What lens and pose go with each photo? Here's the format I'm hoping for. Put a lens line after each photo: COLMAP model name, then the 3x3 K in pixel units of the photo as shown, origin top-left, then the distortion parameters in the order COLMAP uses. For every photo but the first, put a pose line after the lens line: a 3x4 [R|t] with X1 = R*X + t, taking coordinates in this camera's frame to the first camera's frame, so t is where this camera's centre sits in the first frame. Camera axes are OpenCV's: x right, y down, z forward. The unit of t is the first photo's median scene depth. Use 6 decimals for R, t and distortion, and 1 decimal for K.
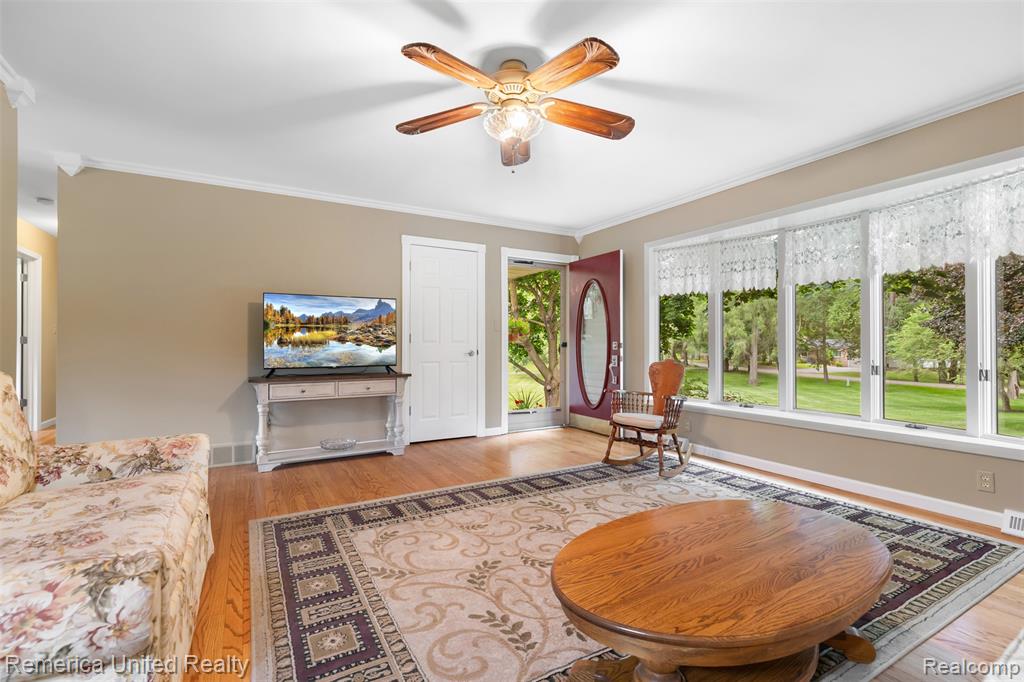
lens RADIAL K [[459.9, 0, 510.1], [0, 459.9, 341.7], [0, 0, 1]] dist [0.004151, 0.000682]
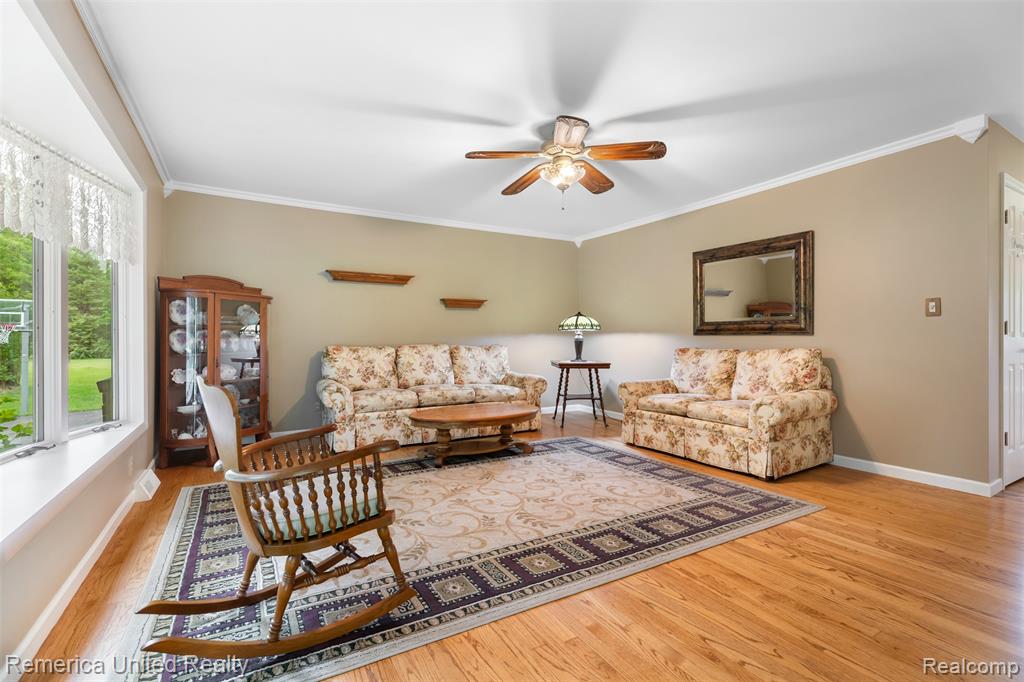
lens RADIAL K [[459.9, 0, 512.6], [0, 459.9, 341.0], [0, 0, 1]] dist [0.004151, 0.000682]
pose [[-0.999879, 0.003679, -0.015091, 0.150844], [0.003759, 0.999979, -0.005257, 0.018568], [0.015072, -0.005313, -0.999872, 2.005219]]
